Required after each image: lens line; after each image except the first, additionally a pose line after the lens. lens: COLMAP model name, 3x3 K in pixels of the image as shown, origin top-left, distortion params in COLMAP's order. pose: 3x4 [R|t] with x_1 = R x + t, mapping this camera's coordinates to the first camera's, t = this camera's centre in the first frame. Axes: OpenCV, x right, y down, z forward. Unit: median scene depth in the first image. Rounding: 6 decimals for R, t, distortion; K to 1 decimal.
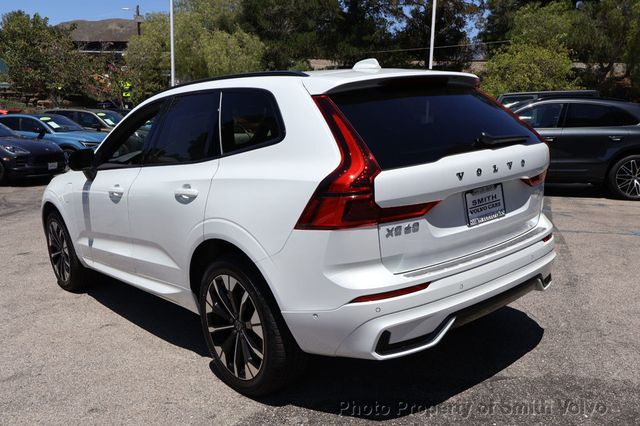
lens RADIAL K [[582.4, 0, 320.0], [0, 582.4, 213.0], [0, 0, 1]] dist [0.008847, 0.010050]
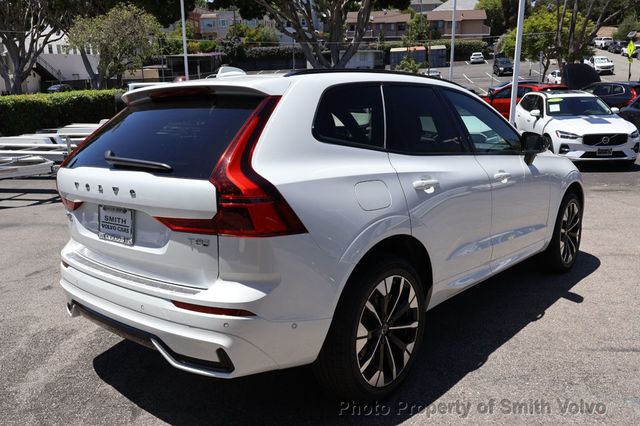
lens RADIAL K [[546.5, 0, 320.0], [0, 546.5, 213.0], [0, 0, 1]] dist [-0.006572, -0.003305]
pose [[0.131727, 0.230208, -0.964185, 1.241675], [-0.160995, 0.964715, 0.208340, -0.287476], [0.978125, 0.127785, 0.164141, 1.221291]]
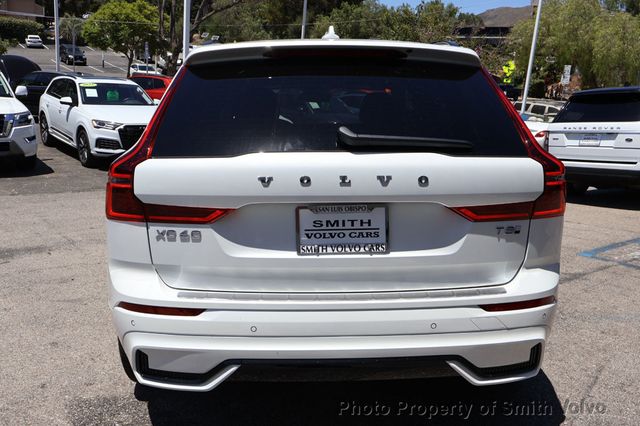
lens RADIAL K [[582.4, 0, 320.0], [0, 582.4, 213.0], [0, 0, 1]] dist [0.008847, 0.010050]
pose [[0.778453, 0.176324, -0.602429, 0.704868], [-0.163936, 0.983536, 0.076033, -0.086714], [0.605917, 0.039571, 0.794543, 0.438966]]
